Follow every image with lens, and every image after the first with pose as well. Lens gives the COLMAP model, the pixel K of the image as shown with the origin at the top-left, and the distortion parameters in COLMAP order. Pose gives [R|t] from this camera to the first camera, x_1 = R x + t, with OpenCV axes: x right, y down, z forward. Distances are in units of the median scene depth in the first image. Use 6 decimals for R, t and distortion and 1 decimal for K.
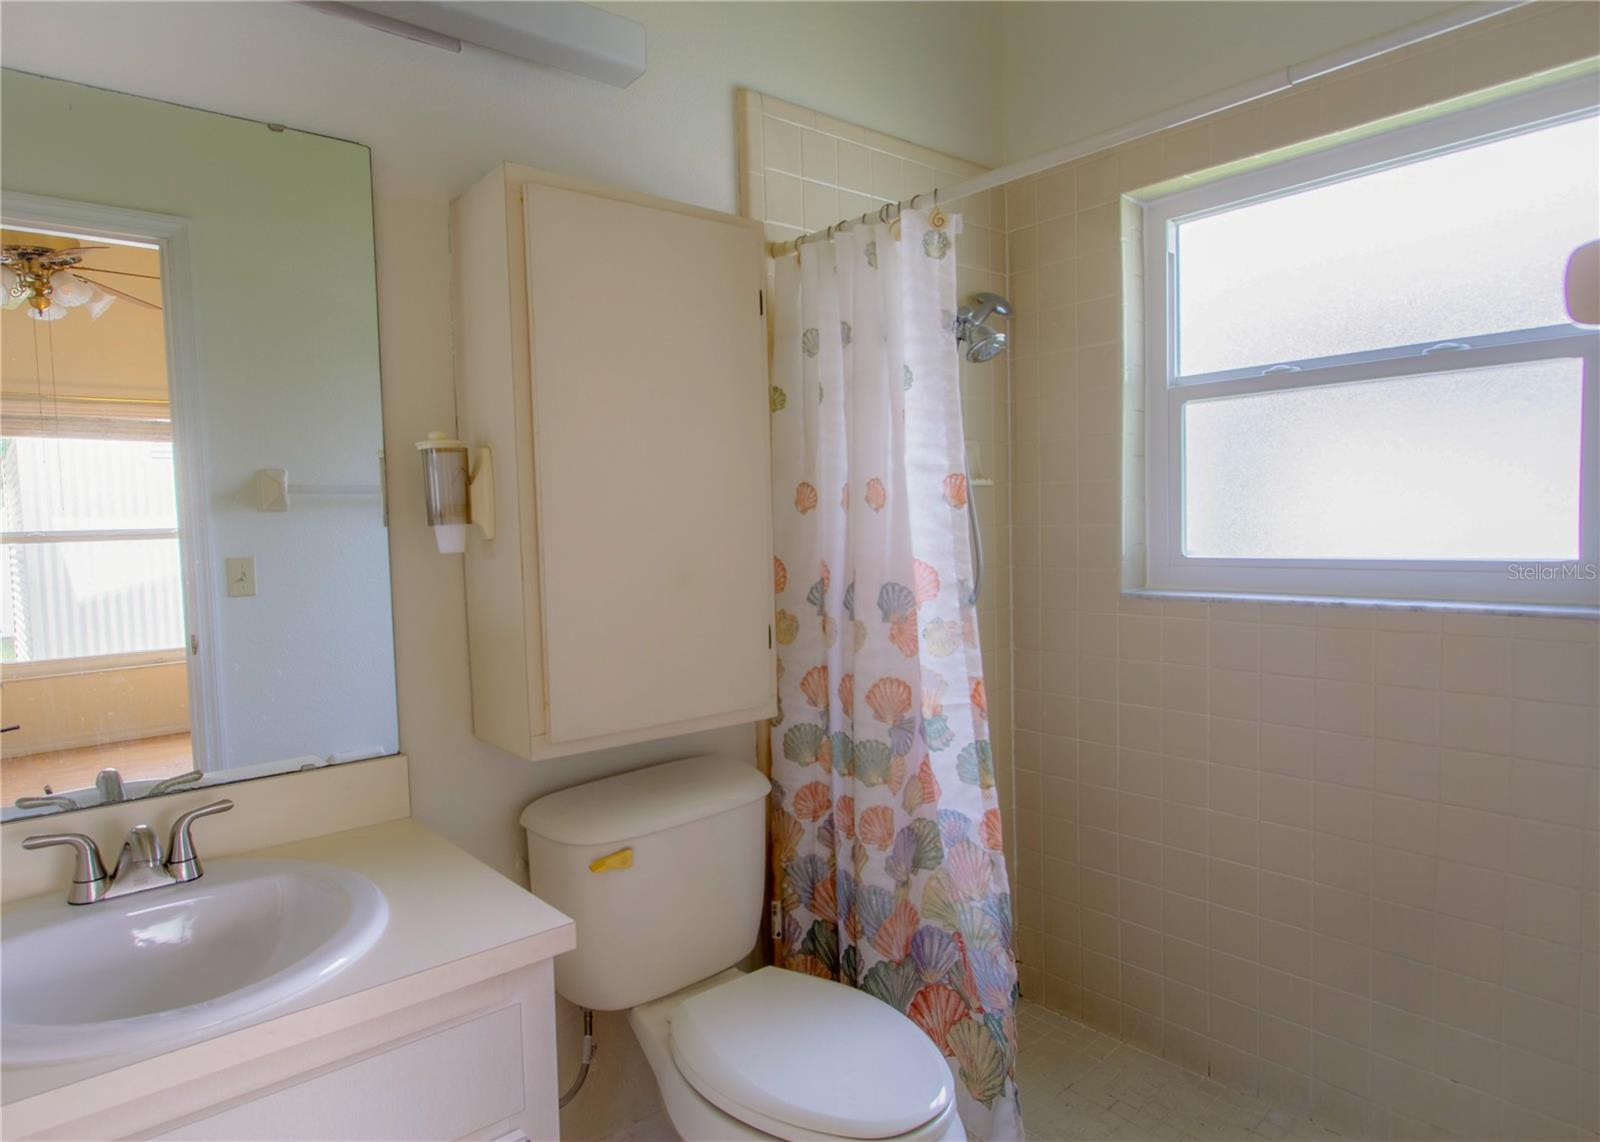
lens RADIAL K [[950.0, 0, 800.0], [0, 950.0, 571.0], [0, 0, 1]] dist [-0.048830, -0.000055]
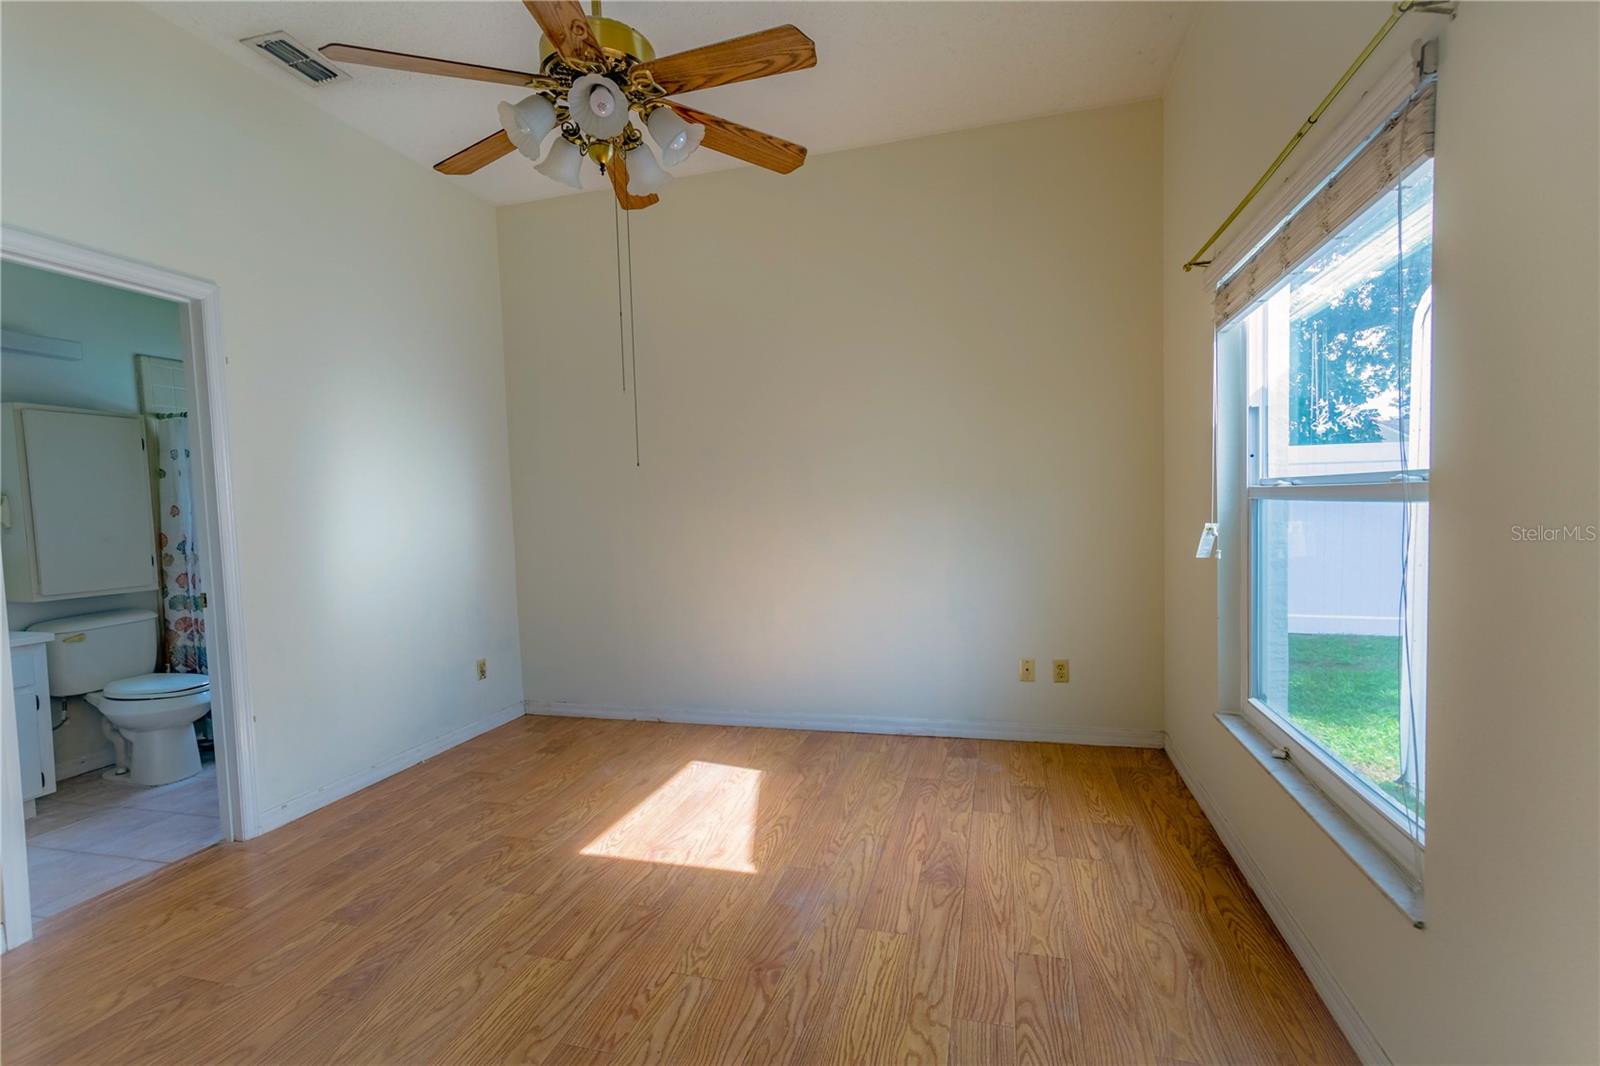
lens RADIAL K [[696.9, 0, 806.2], [0, 696.9, 567.9], [0, 0, 1]] dist [0.001406, 0.000367]
pose [[0.833025, -0.023617, 0.552732, 0.401245], [0.026457, 0.999646, 0.002840, 0.127429], [-0.552603, 0.012258, 0.833354, -1.654403]]
